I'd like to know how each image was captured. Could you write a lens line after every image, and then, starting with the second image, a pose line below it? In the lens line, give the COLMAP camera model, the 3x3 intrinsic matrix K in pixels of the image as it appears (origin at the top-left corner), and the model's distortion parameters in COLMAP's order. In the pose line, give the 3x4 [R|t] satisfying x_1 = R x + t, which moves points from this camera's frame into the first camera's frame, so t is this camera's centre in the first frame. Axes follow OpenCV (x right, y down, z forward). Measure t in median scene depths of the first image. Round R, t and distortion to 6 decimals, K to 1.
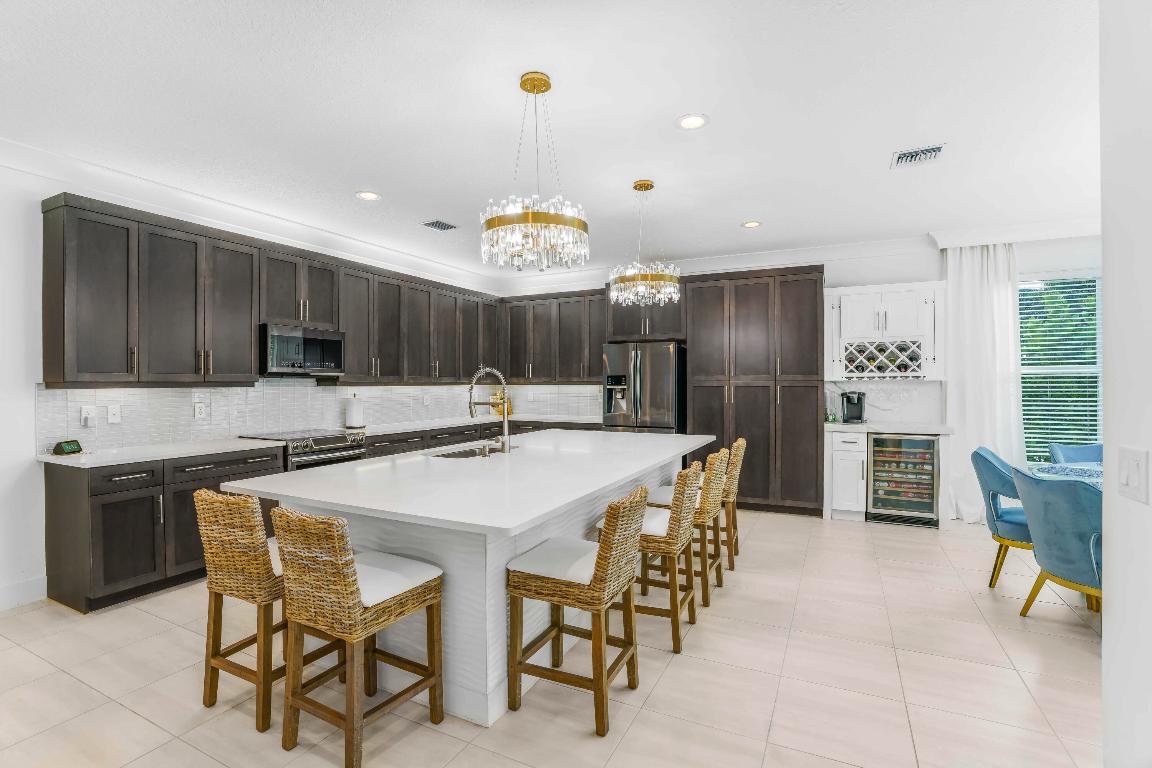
lens RADIAL K [[546.0, 0, 548.3], [0, 546.0, 385.9], [0, 0, 1]] dist [-0.042136, 0.002317]
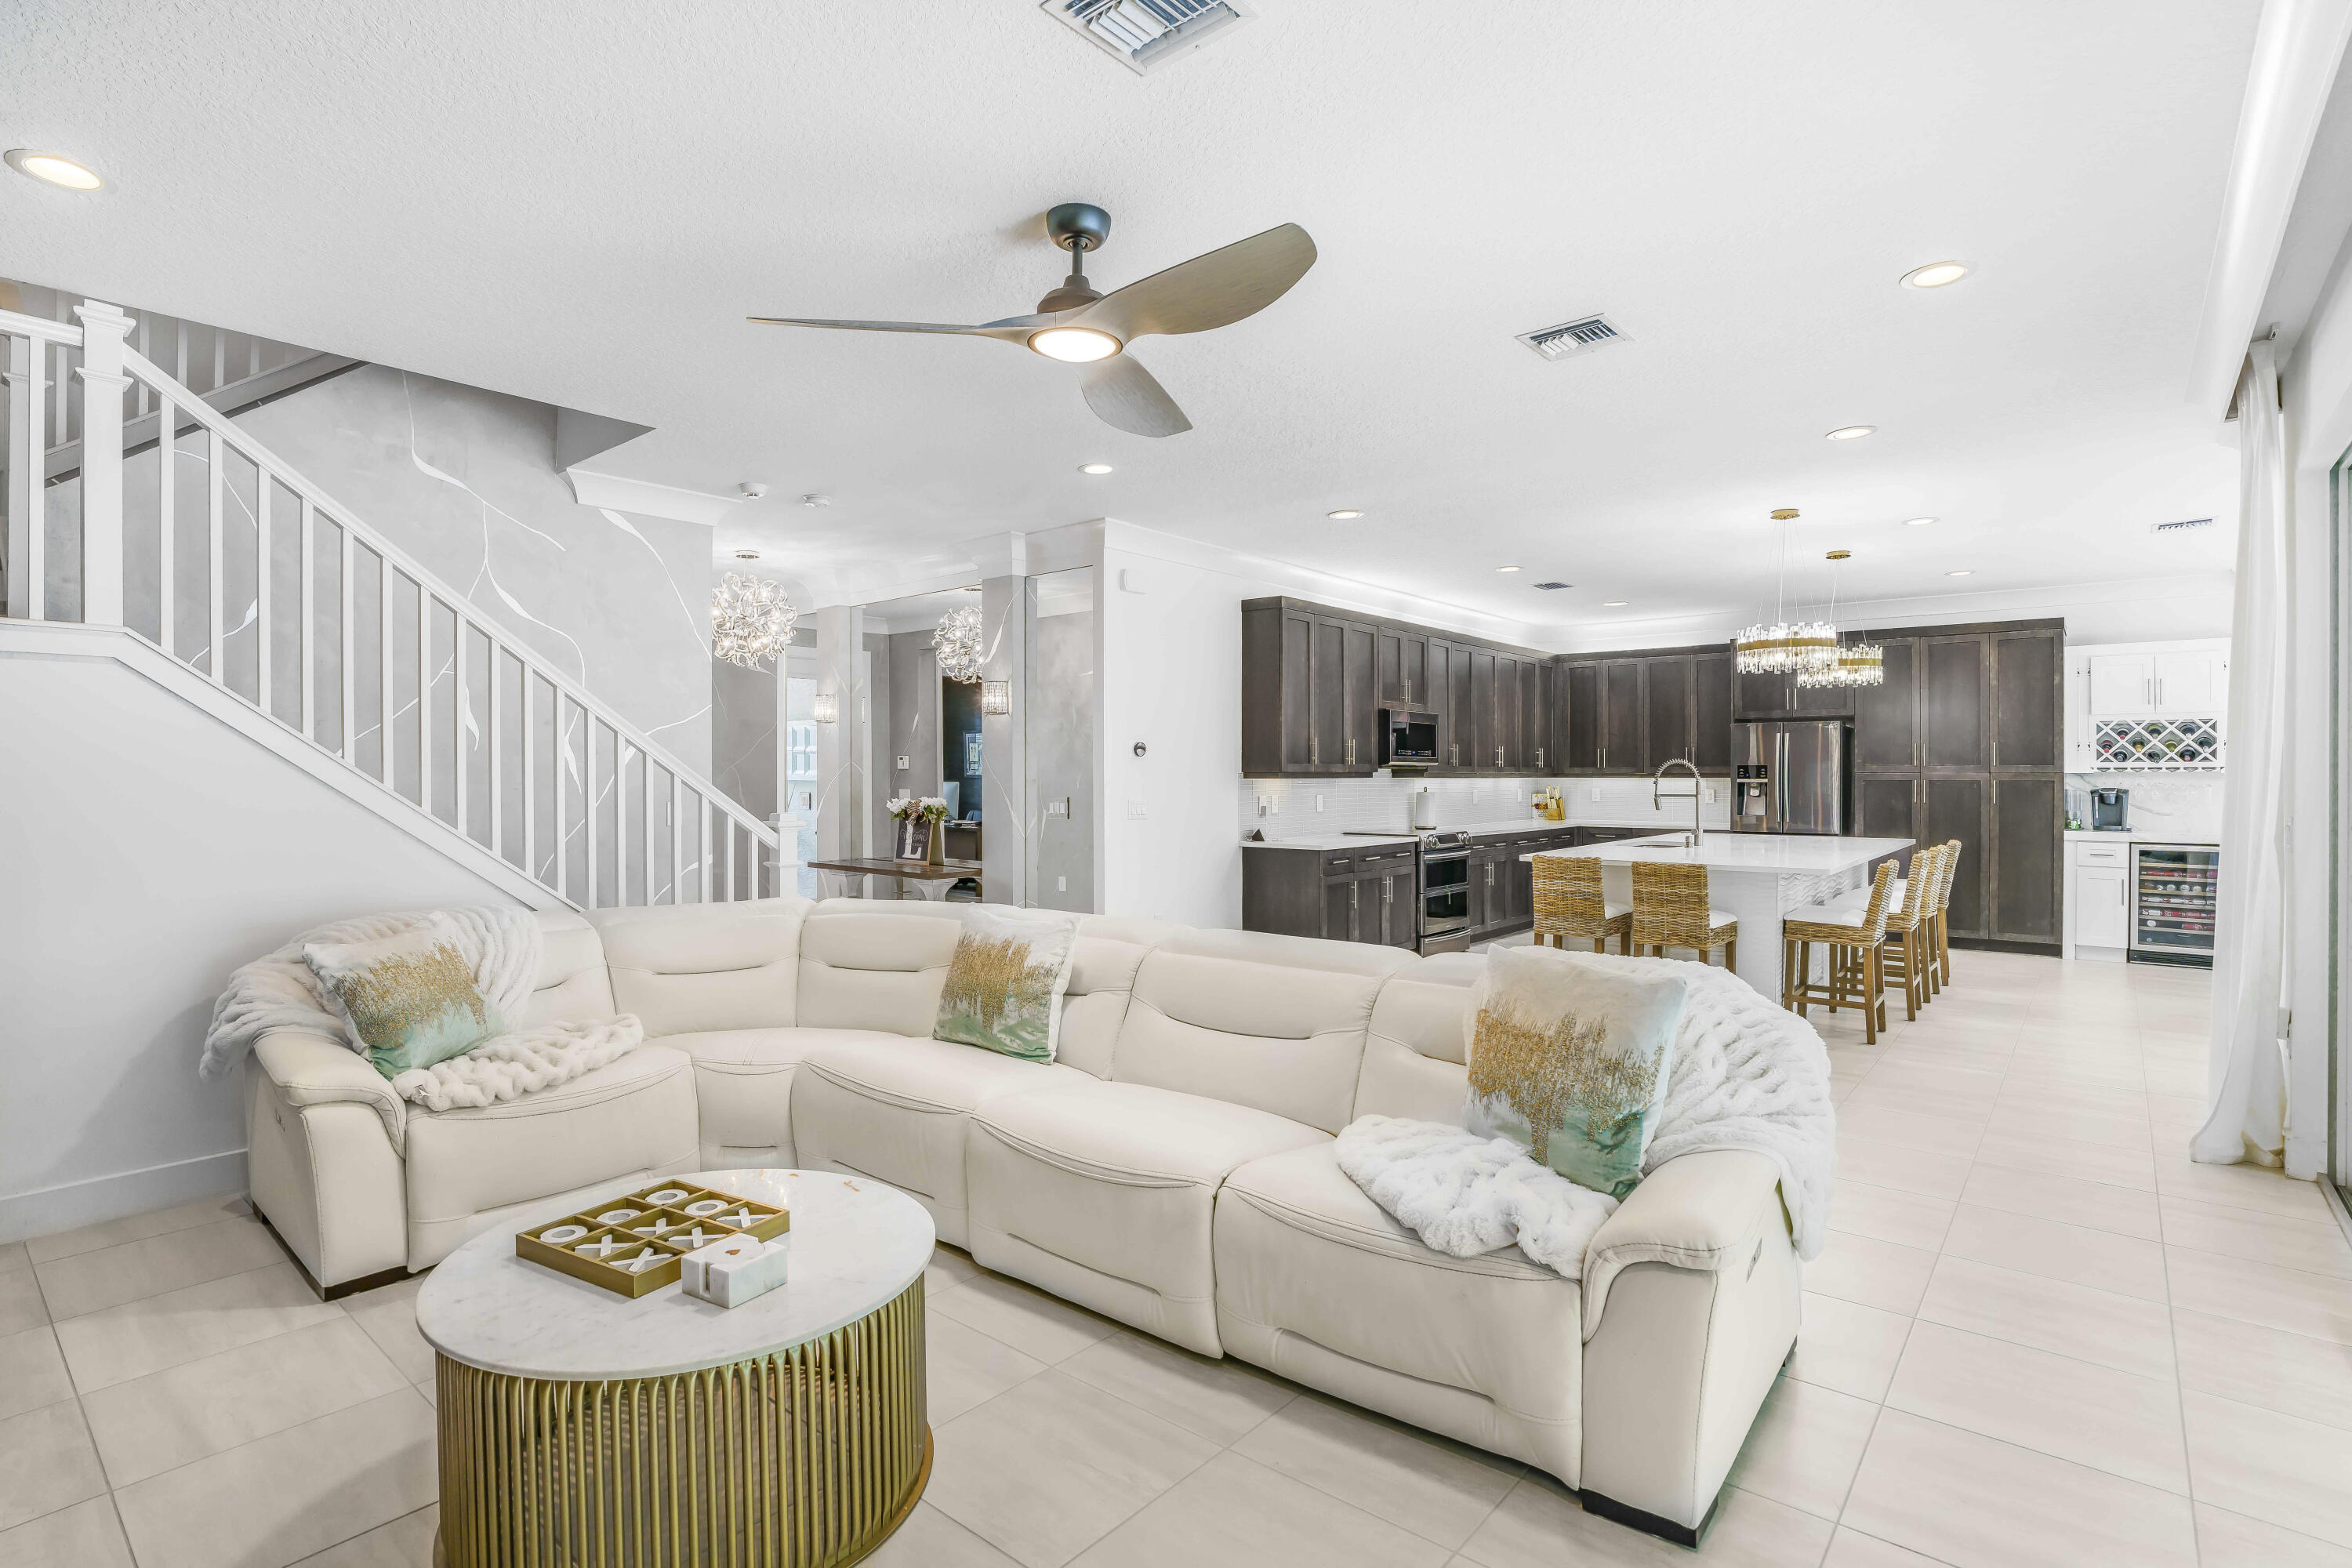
lens RADIAL K [[1137.1, 0, 1164.9], [0, 1137.1, 779.6], [0, 0, 1]] dist [-0.029419, 0.007659]
pose [[0.978466, 0.003675, -0.206376, -0.382597], [-0.003832, 0.999993, -0.000362, 0.004846], [0.206373, 0.001145, 0.978473, -0.762892]]
